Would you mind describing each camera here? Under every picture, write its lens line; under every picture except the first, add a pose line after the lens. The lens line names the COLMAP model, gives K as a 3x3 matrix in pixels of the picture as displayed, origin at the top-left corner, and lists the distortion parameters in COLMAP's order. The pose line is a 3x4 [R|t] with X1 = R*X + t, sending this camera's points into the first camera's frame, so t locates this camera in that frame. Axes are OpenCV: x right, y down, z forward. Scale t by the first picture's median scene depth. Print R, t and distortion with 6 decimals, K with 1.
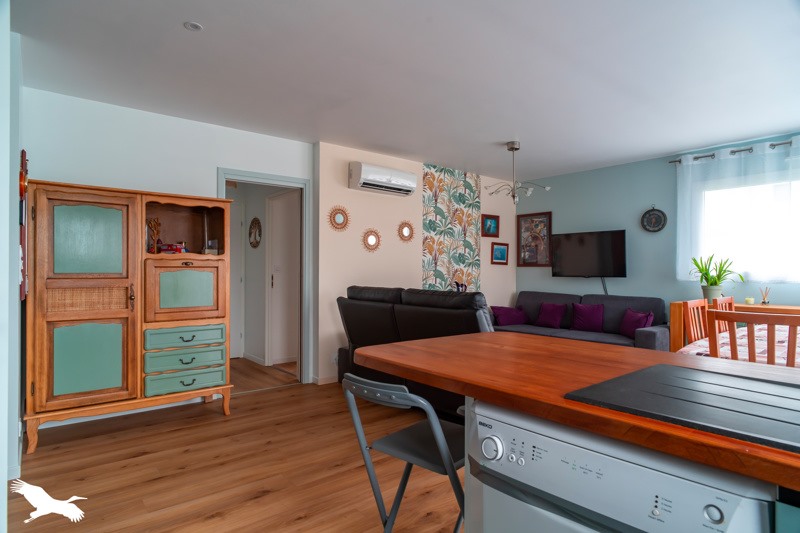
lens RADIAL K [[450.7, 0, 402.1], [0, 450.7, 266.0], [0, 0, 1]] dist [-0.018166, 0.002173]
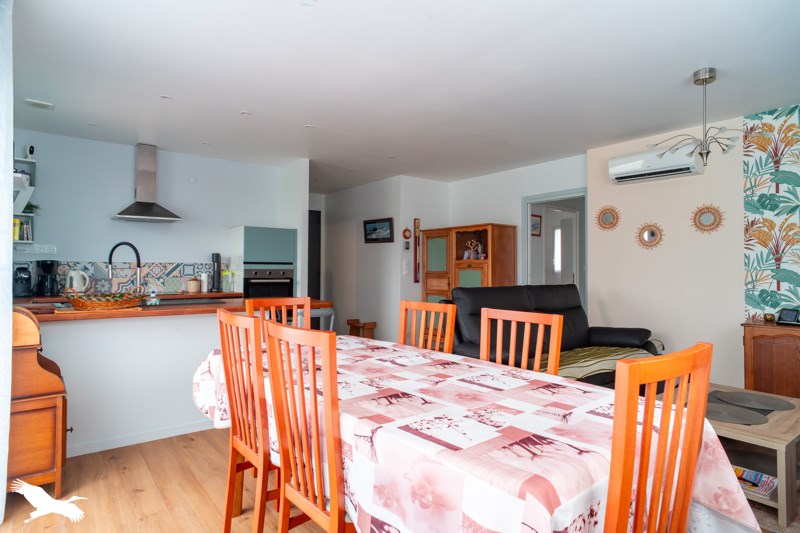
lens RADIAL K [[450.7, 0, 402.1], [0, 450.7, 266.0], [0, 0, 1]] dist [-0.018166, 0.002173]
pose [[-0.023137, -0.011732, -0.999663, 0.720151], [0.005824, 0.999913, -0.011870, 0.008568], [0.999715, -0.006097, -0.023066, 0.469250]]
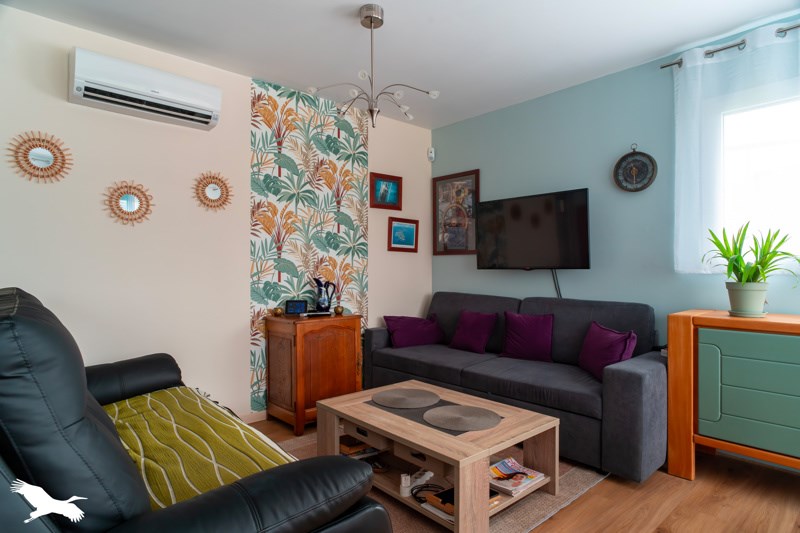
lens RADIAL K [[450.7, 0, 402.1], [0, 450.7, 266.0], [0, 0, 1]] dist [-0.018166, 0.002173]
pose [[0.998914, -0.005727, 0.046245, 0.208029], [0.005448, 0.999966, 0.006175, 0.015335], [-0.046279, -0.005917, 0.998911, 0.387916]]
